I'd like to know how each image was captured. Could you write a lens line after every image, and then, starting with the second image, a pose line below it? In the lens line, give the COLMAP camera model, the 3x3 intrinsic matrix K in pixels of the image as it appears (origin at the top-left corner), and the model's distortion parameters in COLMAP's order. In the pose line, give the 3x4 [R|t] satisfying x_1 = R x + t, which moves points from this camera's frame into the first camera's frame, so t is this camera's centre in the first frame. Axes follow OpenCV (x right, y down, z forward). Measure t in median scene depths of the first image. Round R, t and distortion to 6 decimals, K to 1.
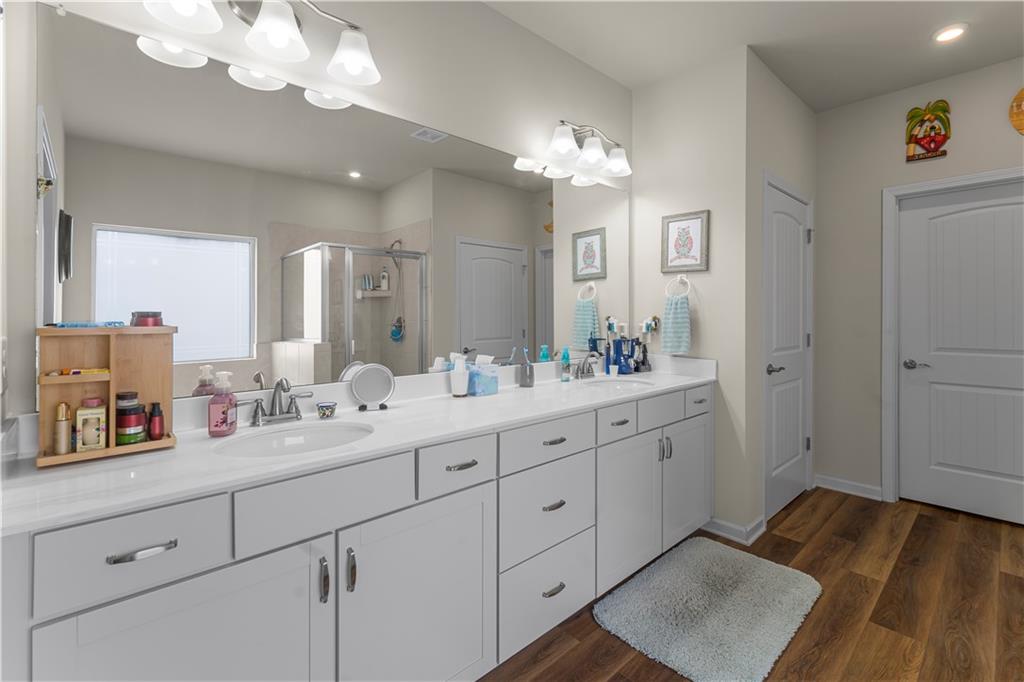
lens RADIAL K [[454.6, 0, 486.4], [0, 454.6, 320.2], [0, 0, 1]] dist [0.005532, -0.000156]
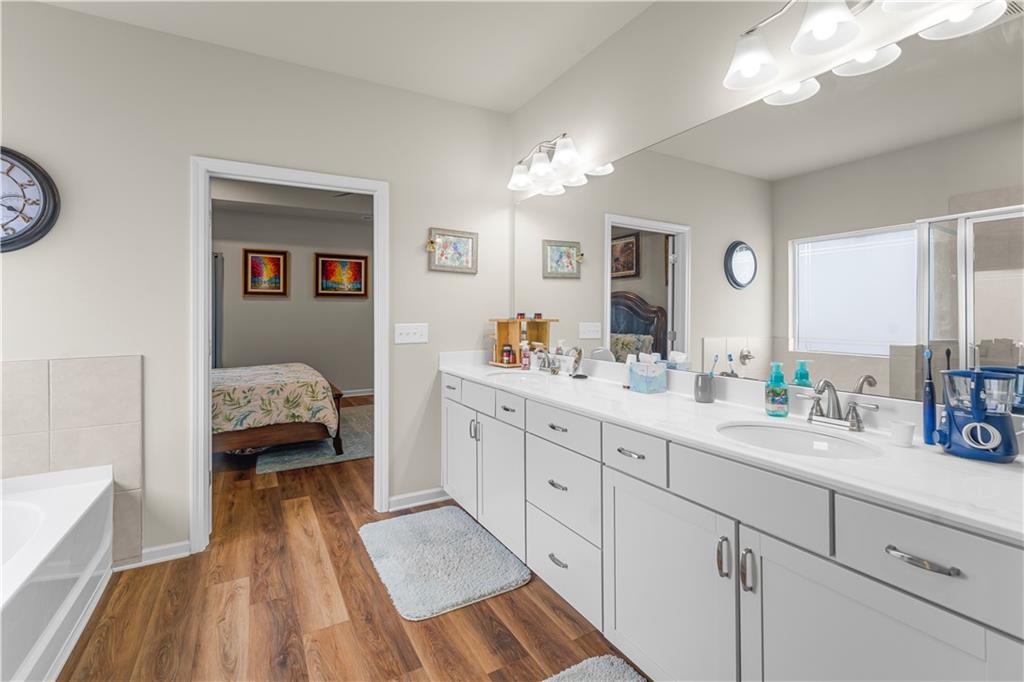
lens RADIAL K [[454.6, 0, 505.0], [0, 454.6, 309.6], [0, 0, 1]] dist [0.005532, -0.000156]
pose [[-0.202565, -0.014261, -0.979165, 1.132799], [-0.002135, 0.999898, -0.014122, -0.004634], [0.979267, -0.000770, -0.202575, 0.978907]]
